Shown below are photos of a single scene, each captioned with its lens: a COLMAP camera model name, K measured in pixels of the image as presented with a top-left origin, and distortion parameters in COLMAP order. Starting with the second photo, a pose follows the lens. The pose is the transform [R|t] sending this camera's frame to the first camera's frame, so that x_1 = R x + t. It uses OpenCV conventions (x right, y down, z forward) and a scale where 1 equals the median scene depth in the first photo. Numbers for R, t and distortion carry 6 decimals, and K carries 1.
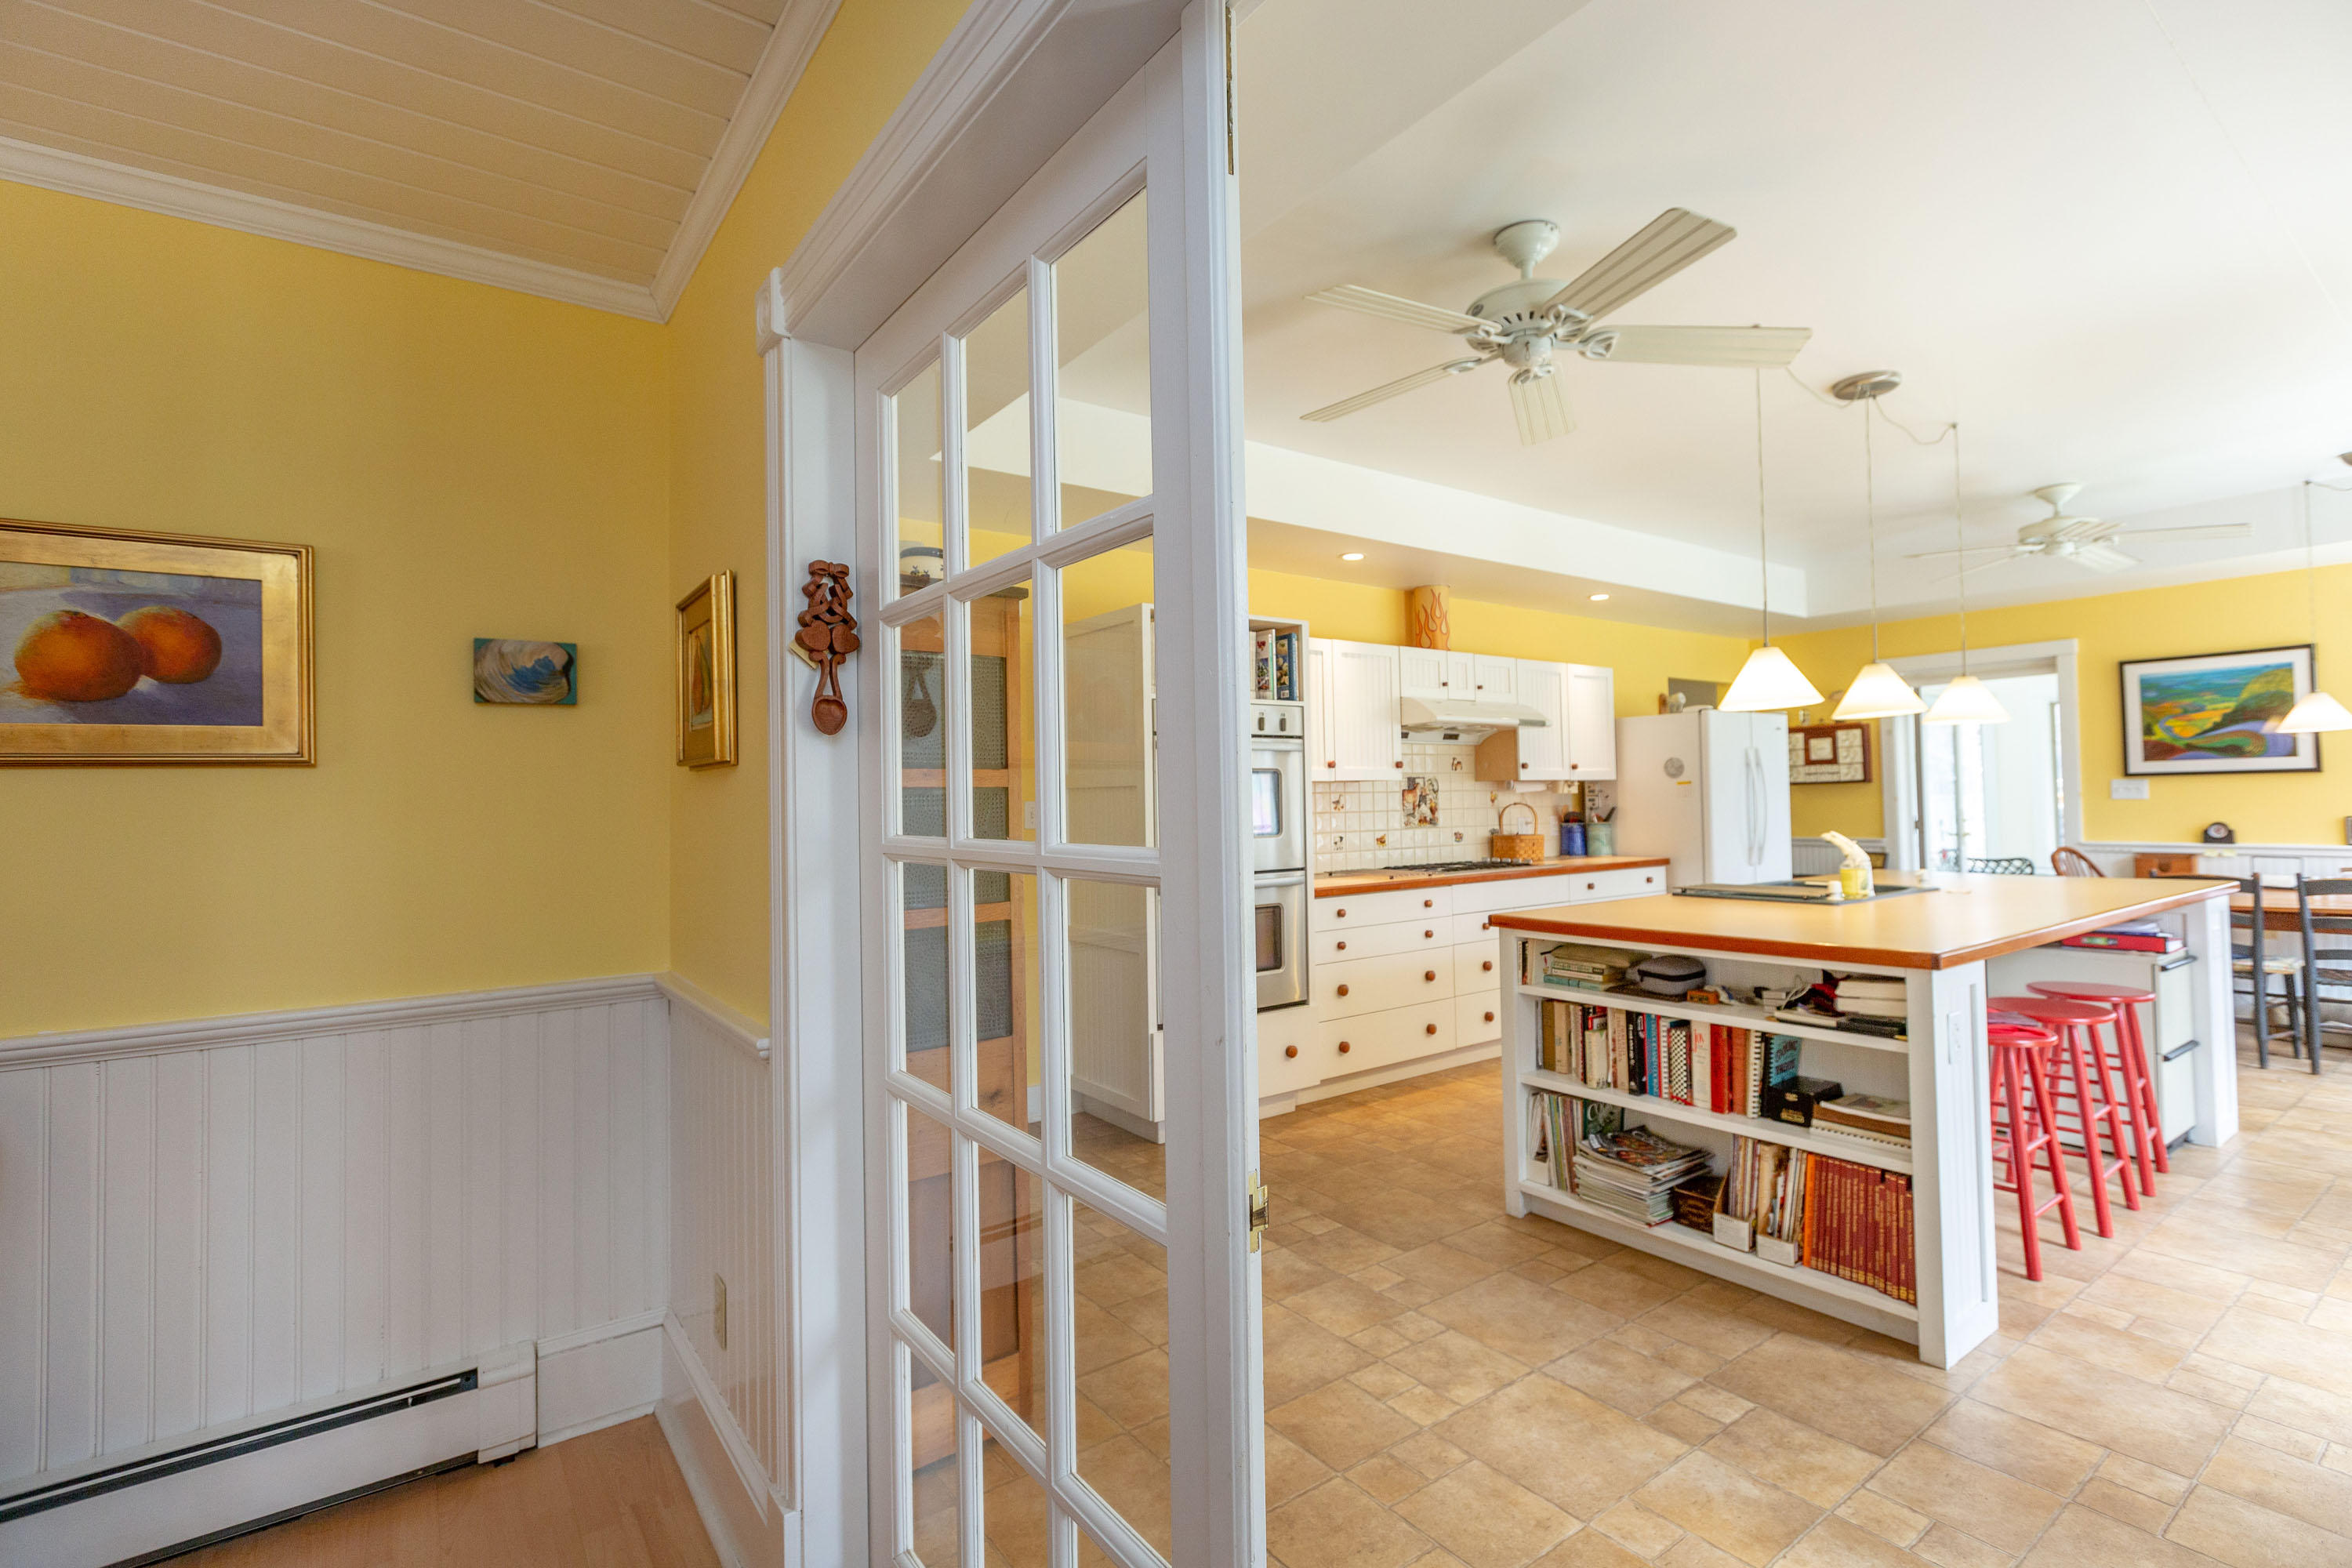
lens RADIAL K [[1077.9, 0, 1191.0], [0, 1077.9, 771.7], [0, 0, 1]] dist [0.003348, -0.001924]
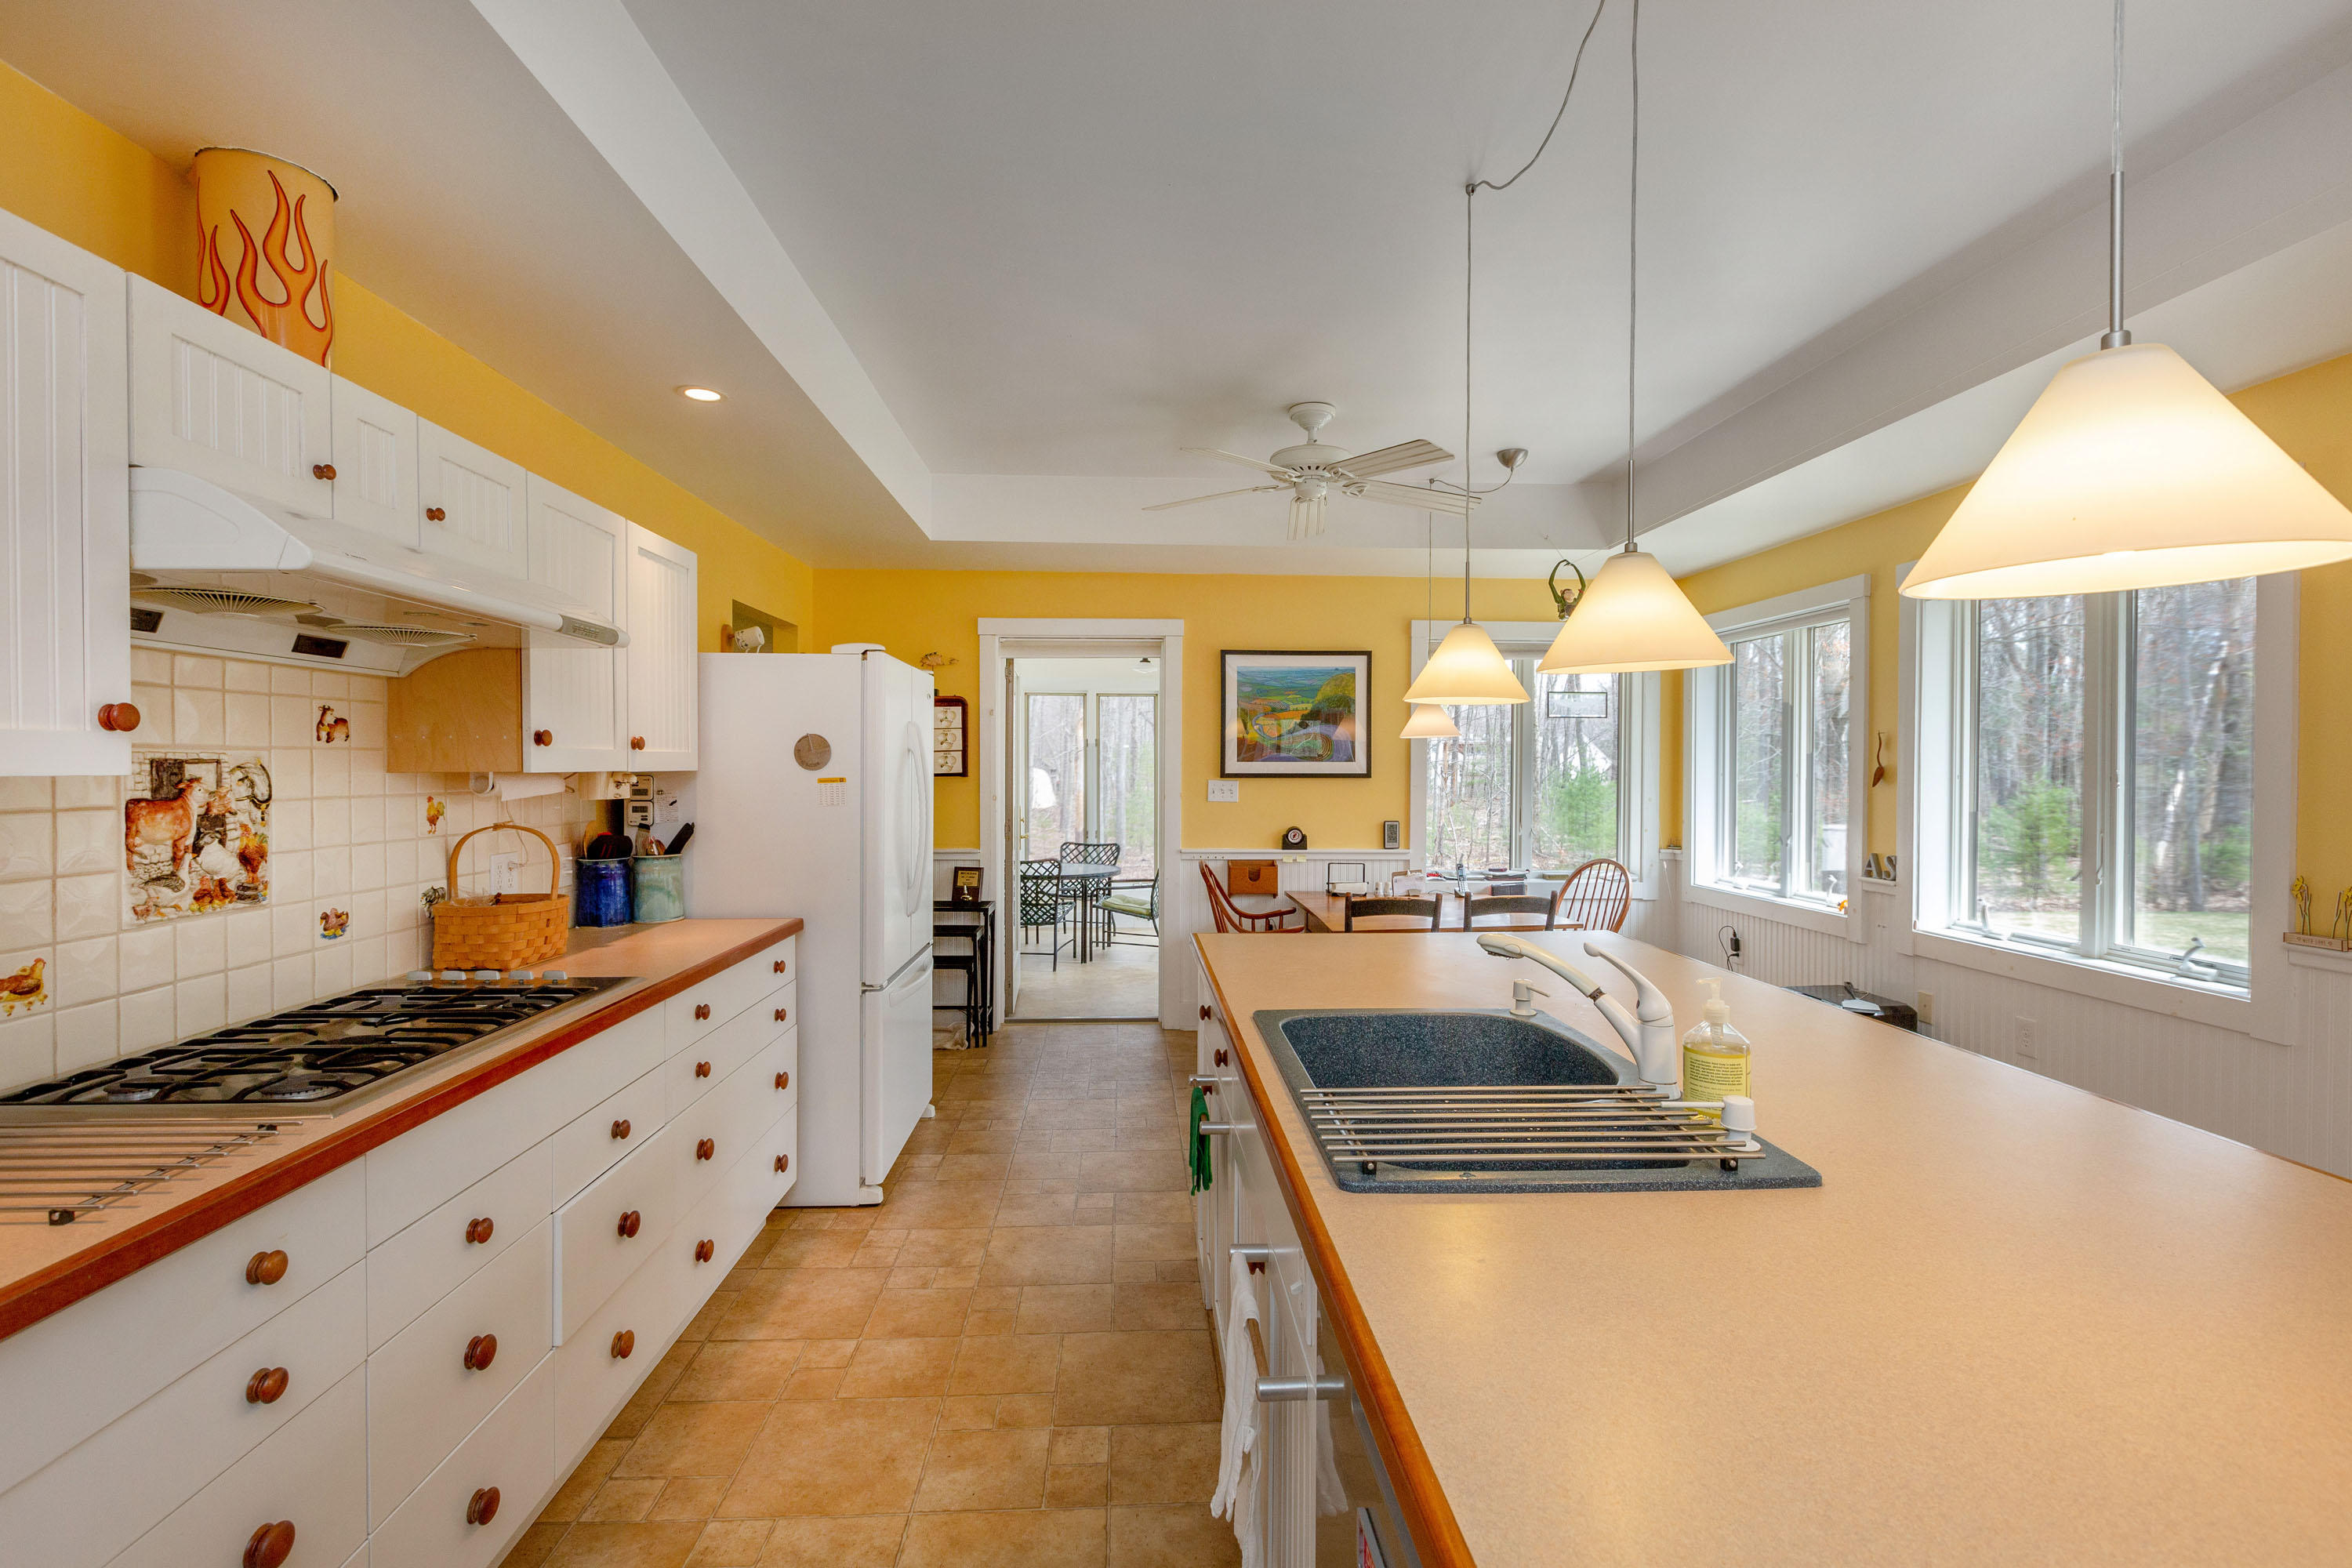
lens RADIAL K [[1077.9, 0, 1207.9], [0, 1077.9, 777.5], [0, 0, 1]] dist [0.003348, -0.001924]
pose [[0.545613, 0.012308, 0.837947, 0.143258], [-0.035747, 0.999324, 0.008597, -0.004033], [-0.837275, -0.034645, 0.545684, 0.771834]]
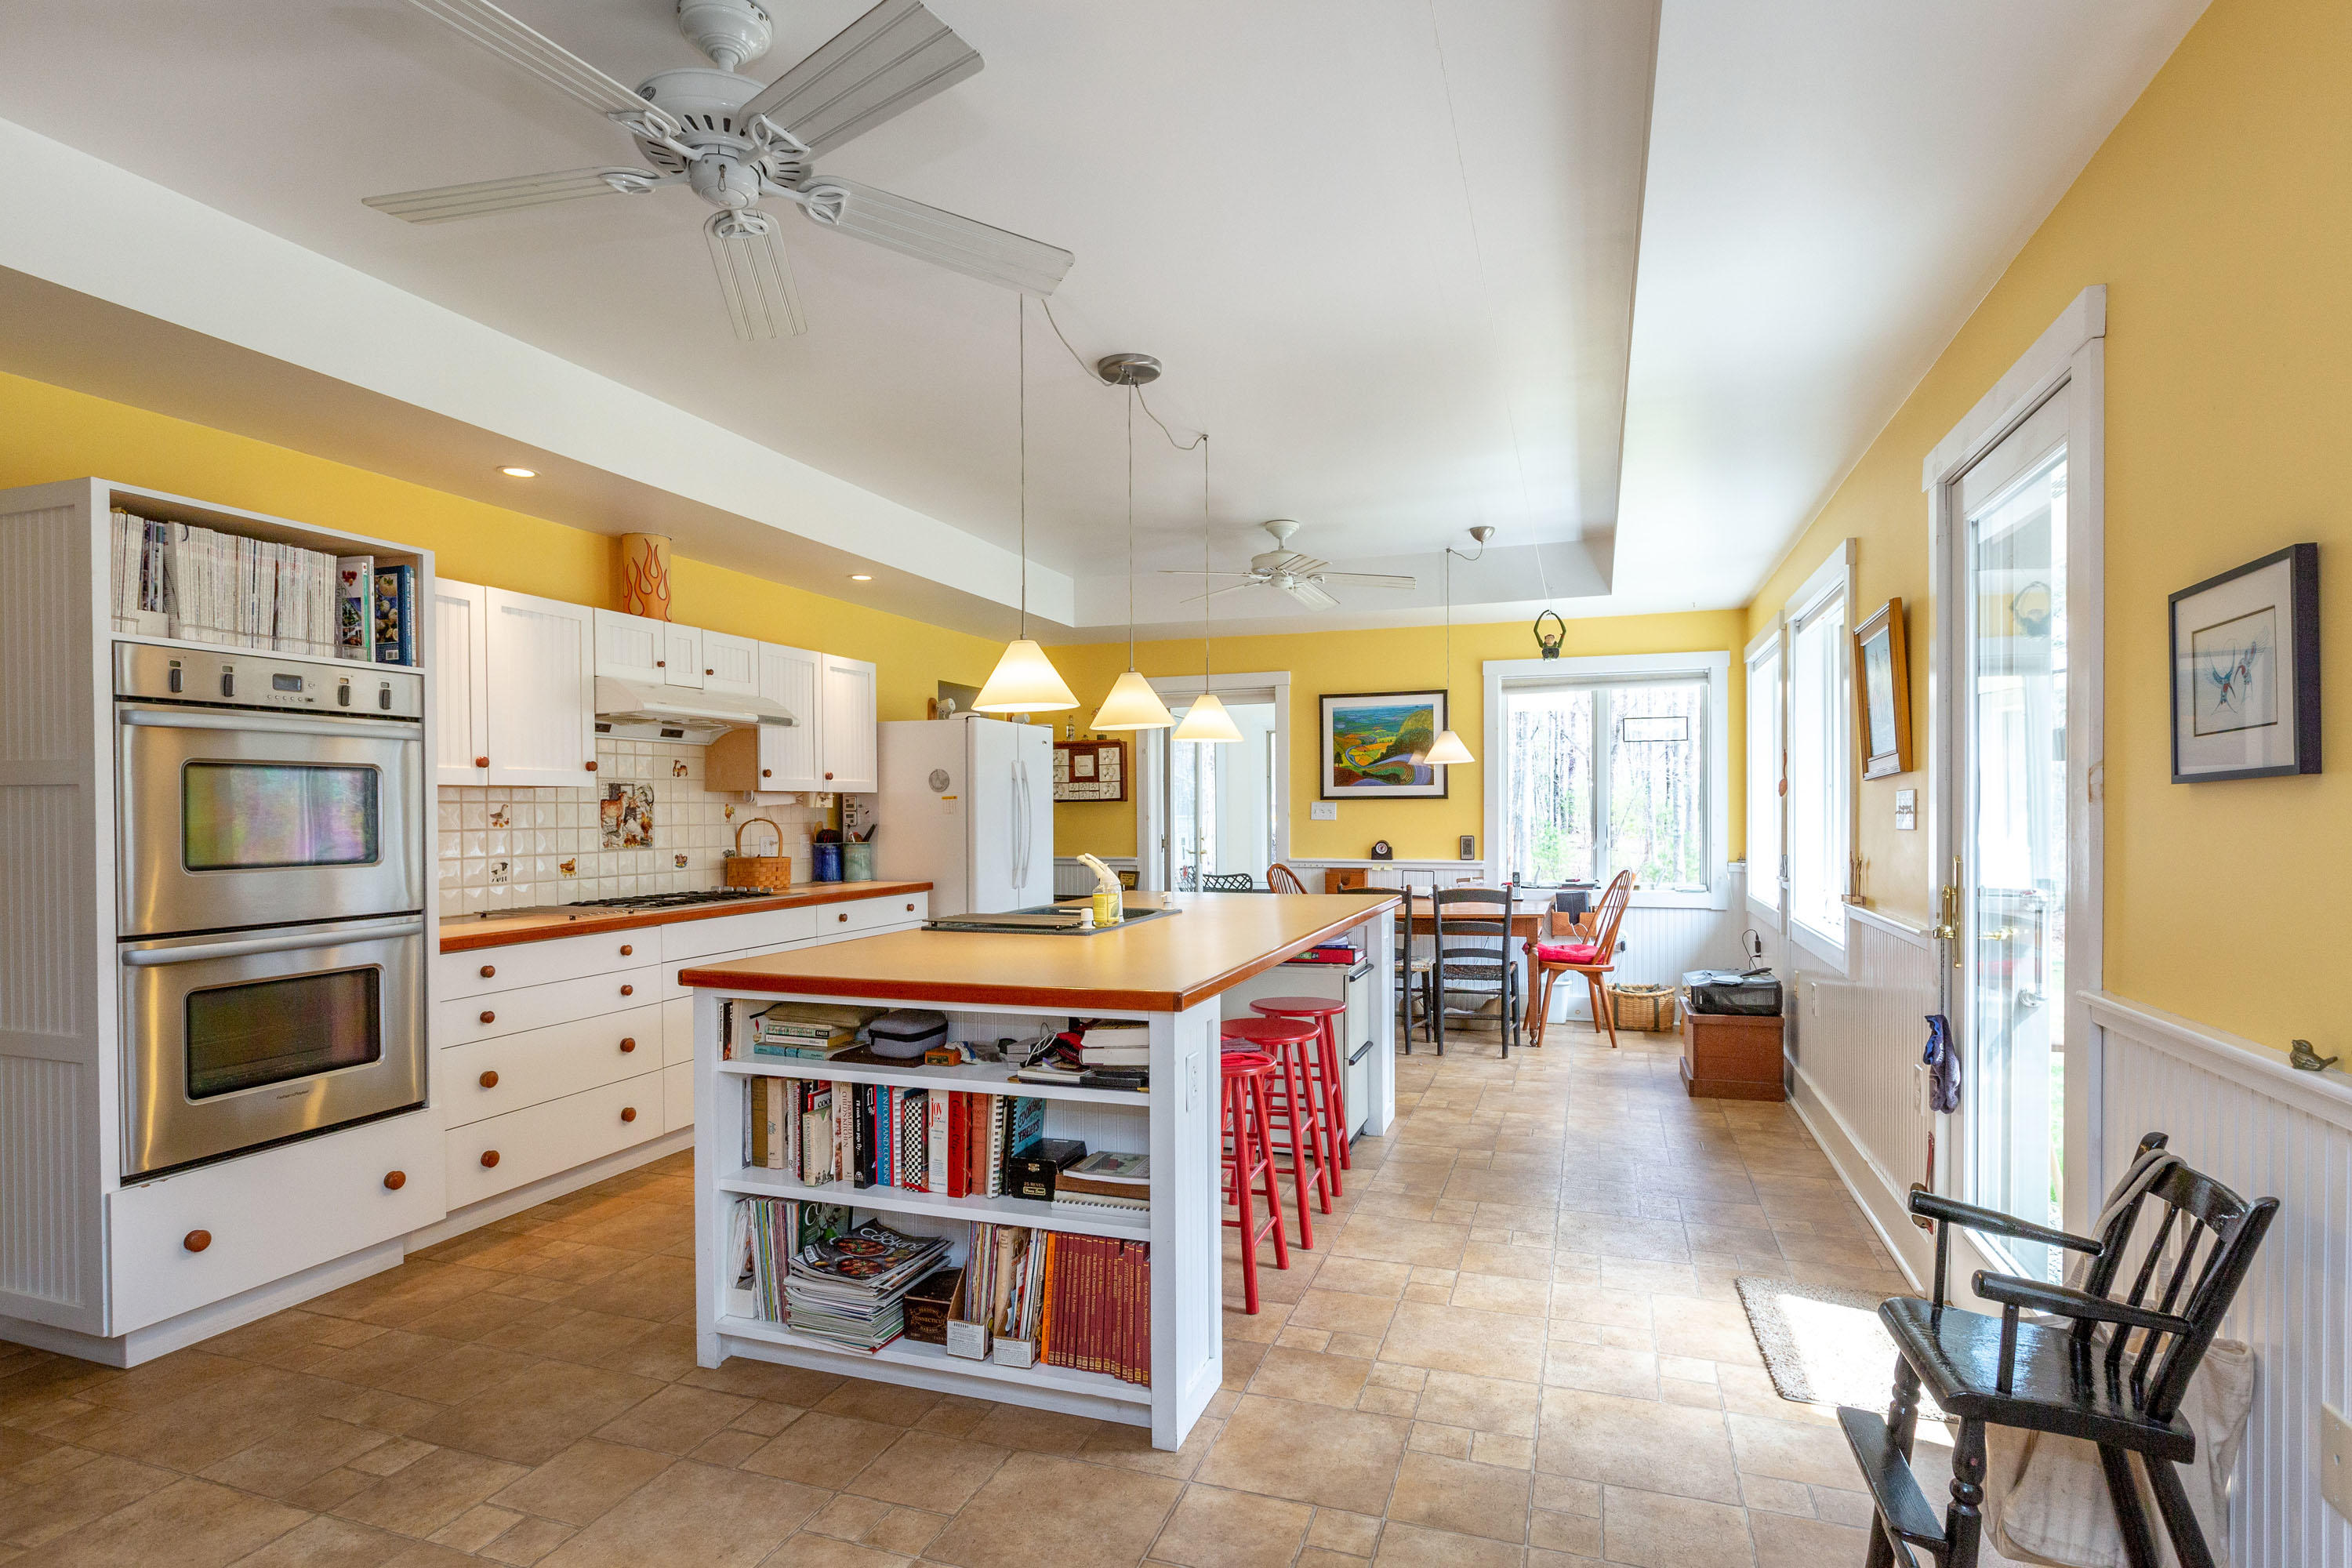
lens RADIAL K [[1205.1, 0, 1172.0], [0, 1205.1, 823.9], [0, 0, 1]] dist [-0.002425, -0.000411]
pose [[0.825999, 0.005997, 0.563639, 0.066840], [-0.024904, 0.999355, 0.025863, 0.002217], [-0.563121, -0.035399, 0.825616, 0.100223]]
